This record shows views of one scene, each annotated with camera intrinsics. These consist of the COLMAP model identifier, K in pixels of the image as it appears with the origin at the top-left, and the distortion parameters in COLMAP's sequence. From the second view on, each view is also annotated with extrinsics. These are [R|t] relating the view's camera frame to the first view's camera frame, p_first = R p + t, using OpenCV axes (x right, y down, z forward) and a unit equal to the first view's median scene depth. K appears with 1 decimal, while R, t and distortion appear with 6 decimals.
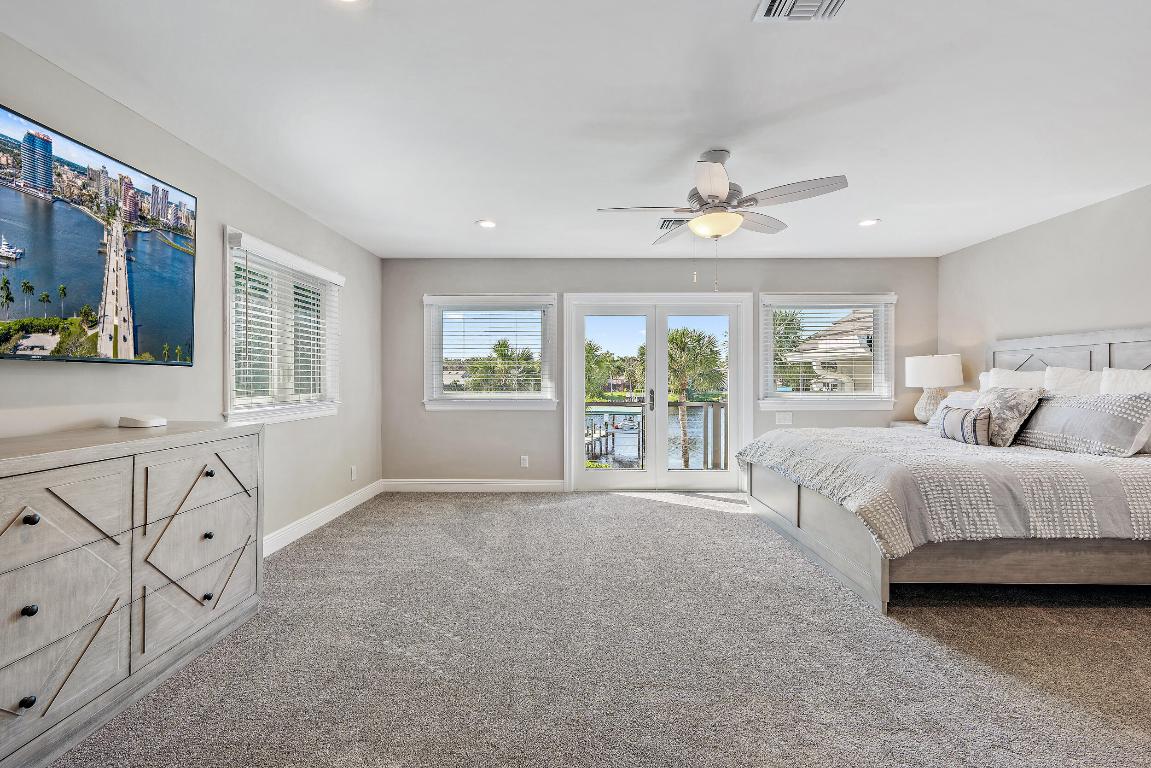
lens RADIAL K [[528.3, 0, 565.6], [0, 528.3, 383.8], [0, 0, 1]] dist [-0.007476, 0.003083]
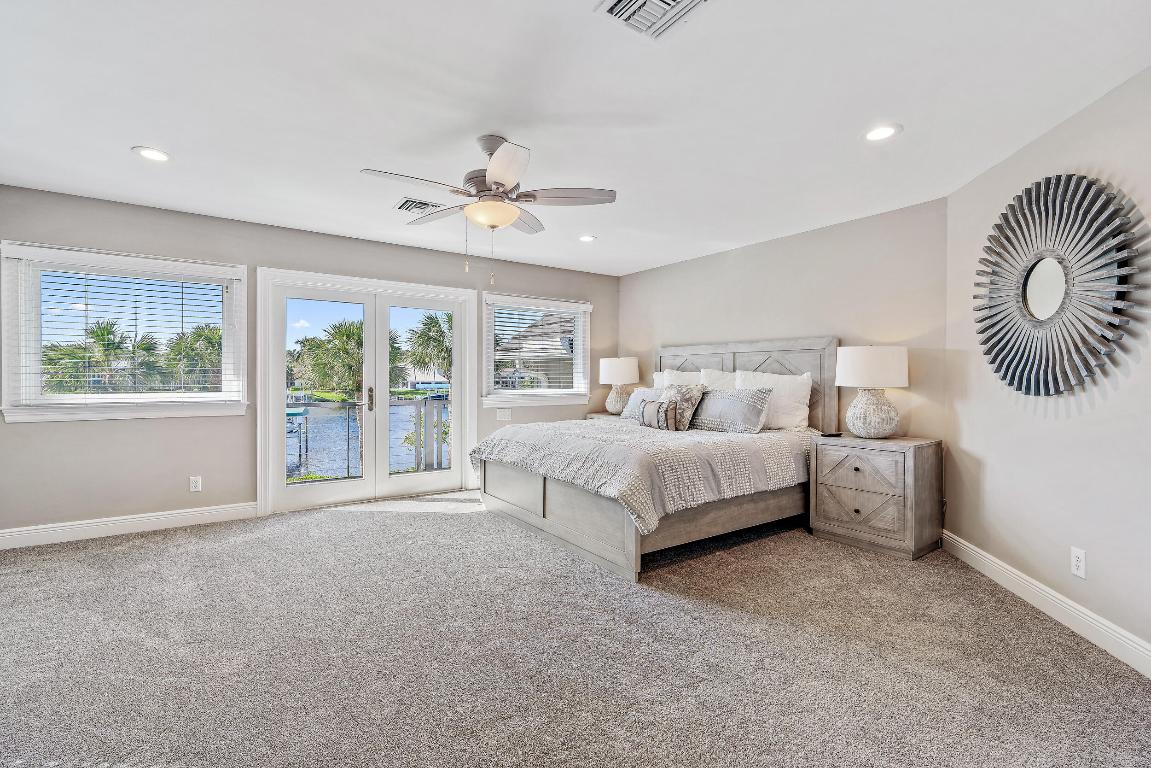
lens RADIAL K [[528.3, 0, 579.0], [0, 528.3, 384.1], [0, 0, 1]] dist [-0.007476, 0.003083]
pose [[0.806522, -0.002733, 0.591197, -0.125122], [-0.000400, 0.999987, 0.005169, -0.000049], [-0.591203, -0.004405, 0.806511, 0.111165]]
